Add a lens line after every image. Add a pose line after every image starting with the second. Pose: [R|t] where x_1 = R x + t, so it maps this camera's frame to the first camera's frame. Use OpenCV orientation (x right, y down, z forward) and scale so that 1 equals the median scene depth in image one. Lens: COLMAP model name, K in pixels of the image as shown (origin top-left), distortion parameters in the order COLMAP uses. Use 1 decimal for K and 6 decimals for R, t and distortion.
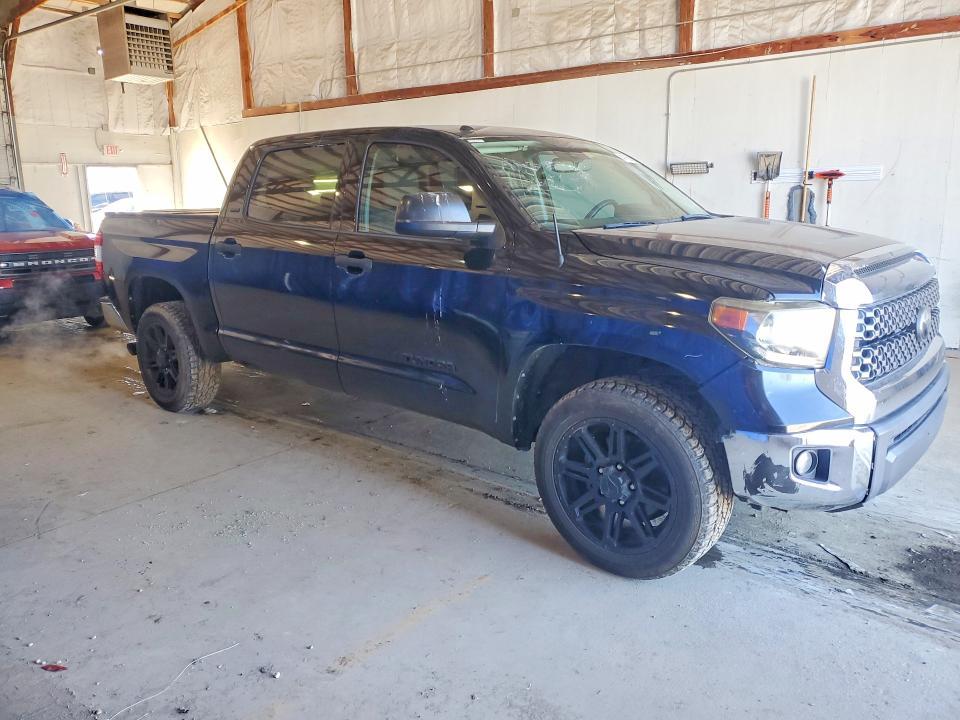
lens RADIAL K [[760.0, 0, 480.0], [0, 760.0, 360.0], [0, 0, 1]] dist [0.011565, 0.000558]
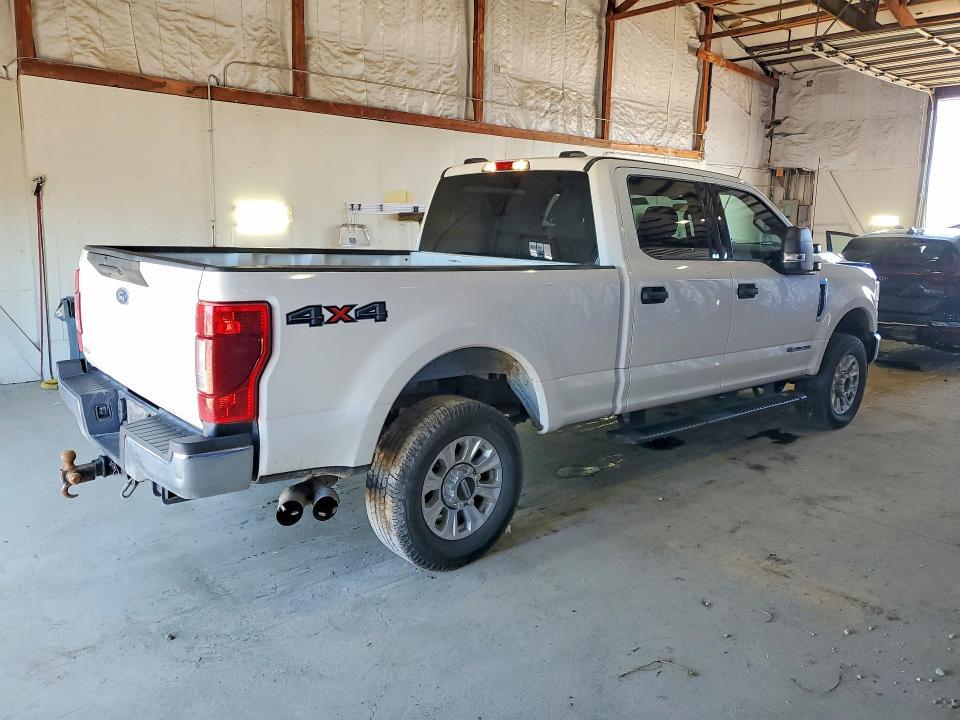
lens RADIAL K [[760.0, 0, 480.0], [0, 760.0, 360.0], [0, 0, 1]] dist [0.011565, 0.000558]
pose [[0.147594, -0.158986, 0.976186, -1.013281], [0.192506, 0.972737, 0.129319, -0.180812], [-0.970133, 0.168834, 0.174176, 0.836255]]
